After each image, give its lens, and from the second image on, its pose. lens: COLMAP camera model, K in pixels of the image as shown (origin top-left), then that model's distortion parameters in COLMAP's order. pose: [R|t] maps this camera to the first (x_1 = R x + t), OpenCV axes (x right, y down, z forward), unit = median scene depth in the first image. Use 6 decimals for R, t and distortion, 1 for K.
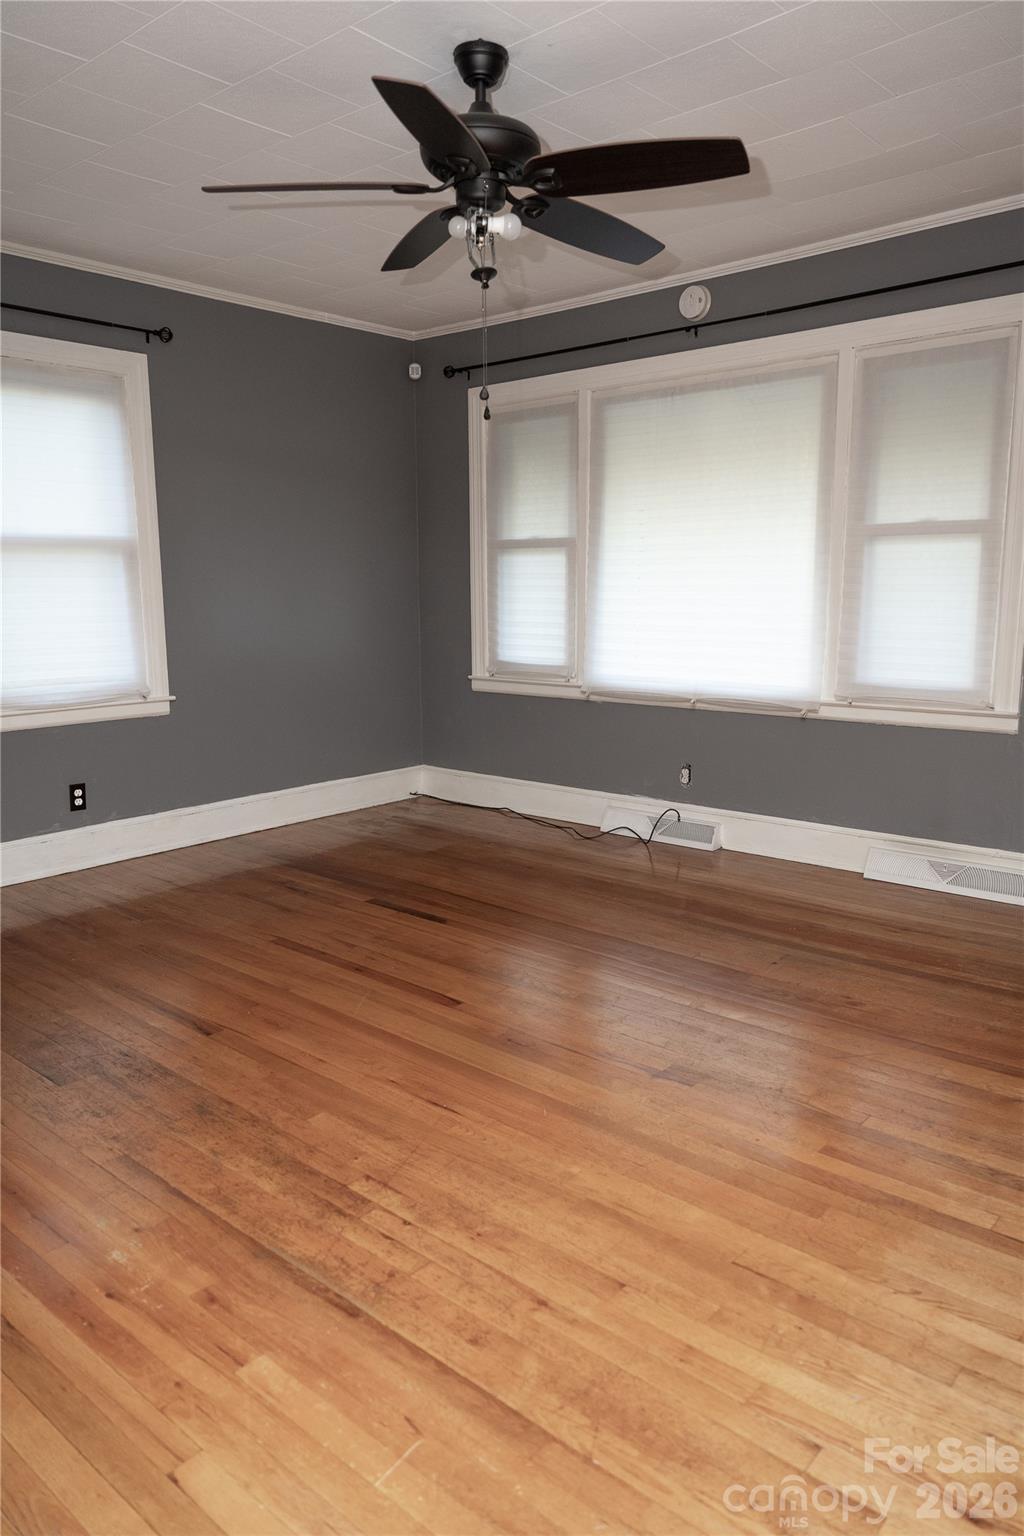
lens RADIAL K [[1050.1, 0, 507.1], [0, 1050.1, 763.0], [0, 0, 1]] dist [-0.003501, 0.000069]
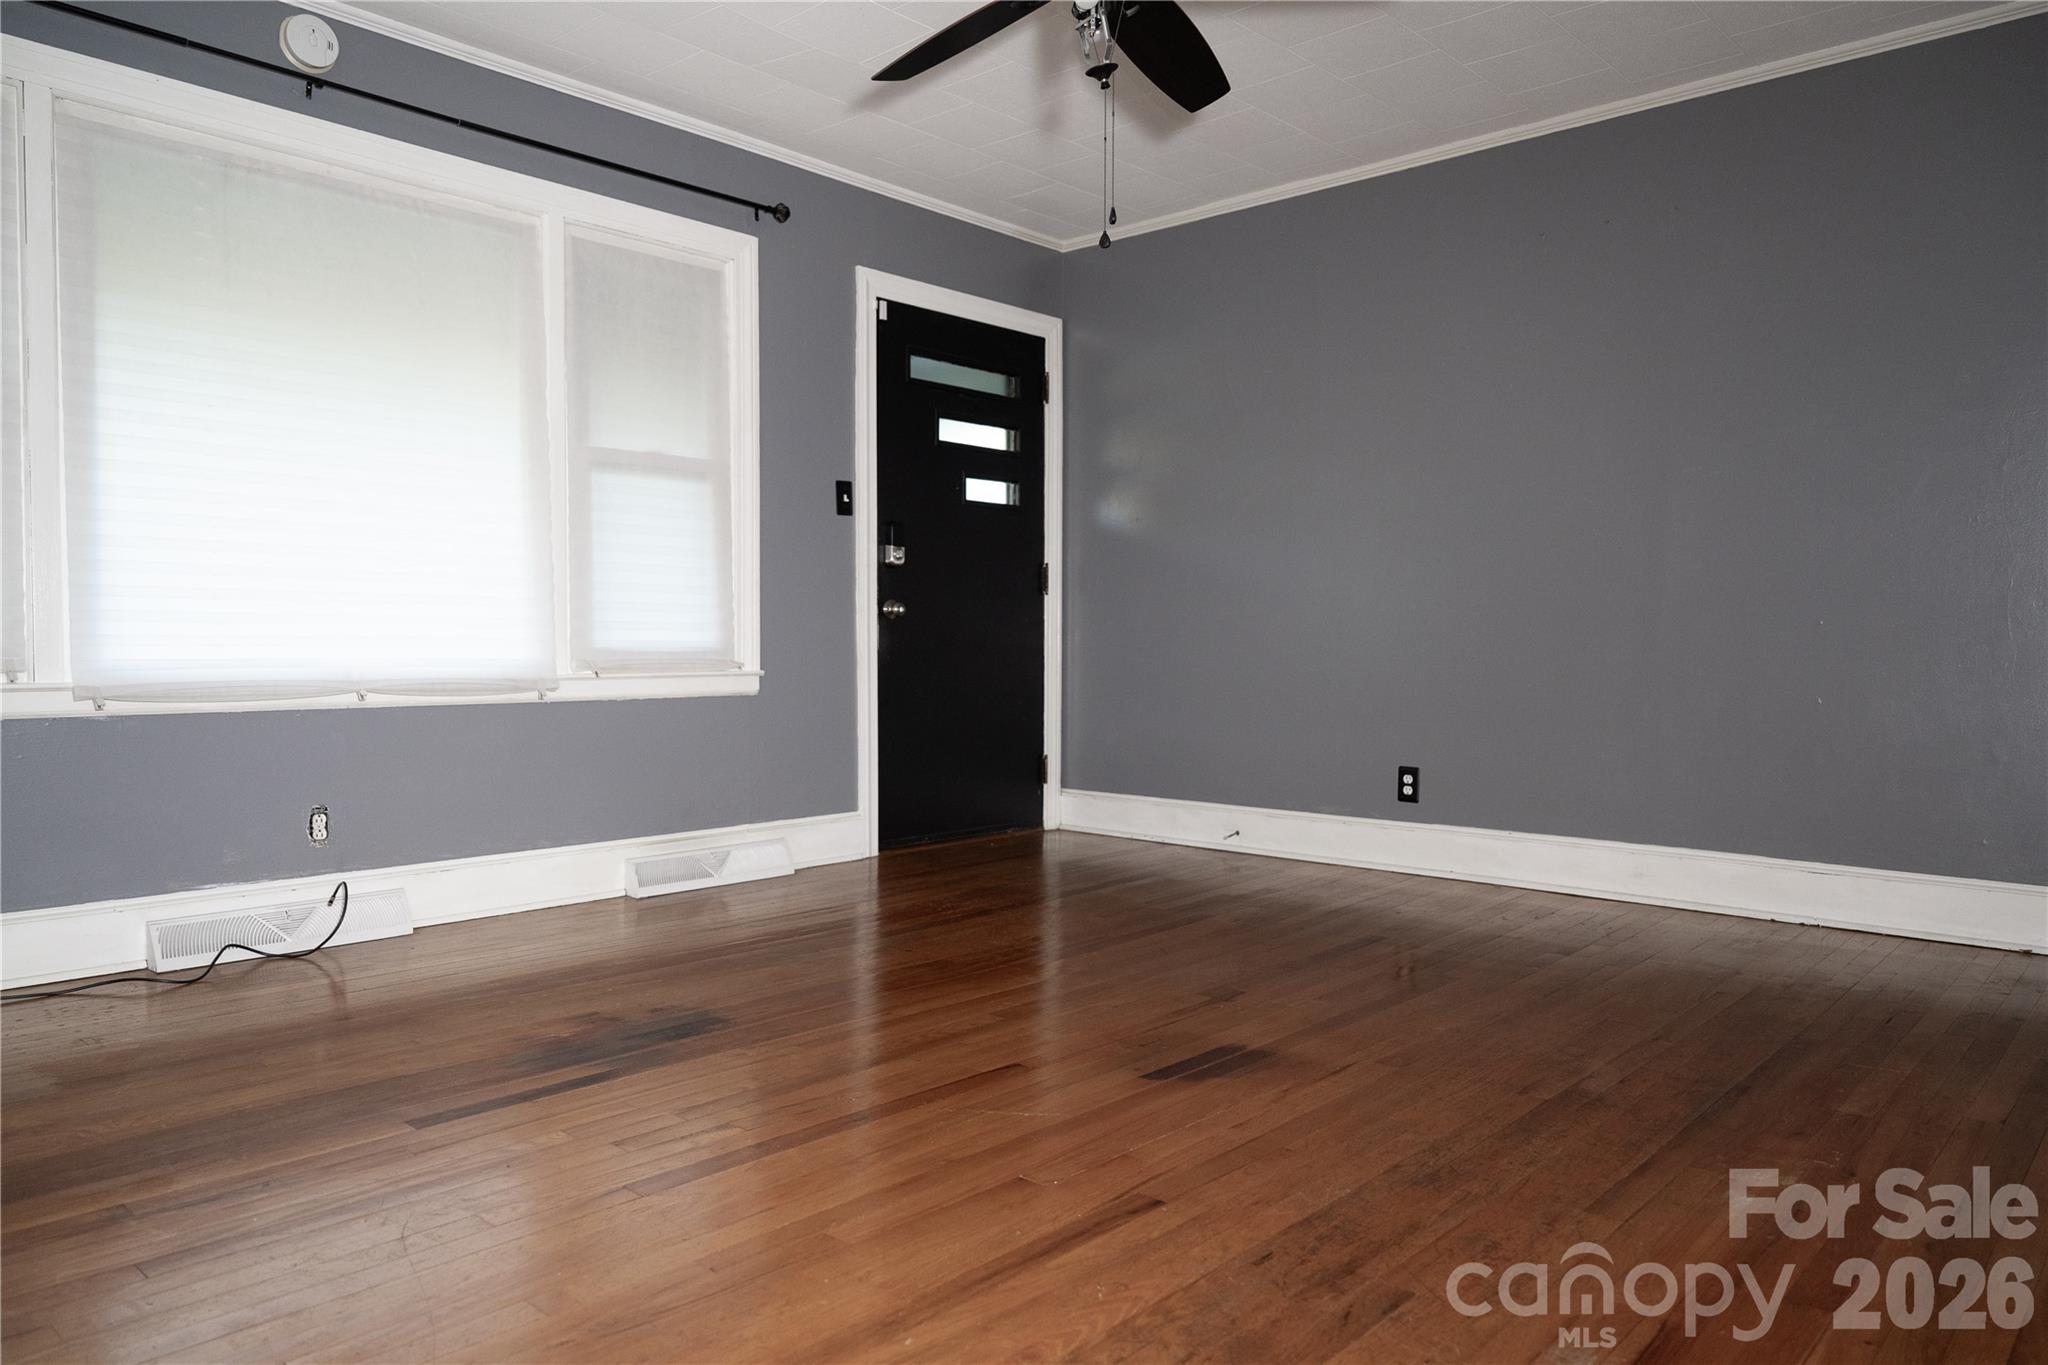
lens RADIAL K [[1400.2, 0, 986.9], [0, 1400.2, 685.5], [0, 0, 1]] dist [-0.003501, 0.000069]
pose [[0.027337, -0.017600, 0.999471, -0.711926], [0.162217, 0.986670, 0.012938, -0.018291], [-0.986376, 0.161777, 0.029828, 0.730132]]
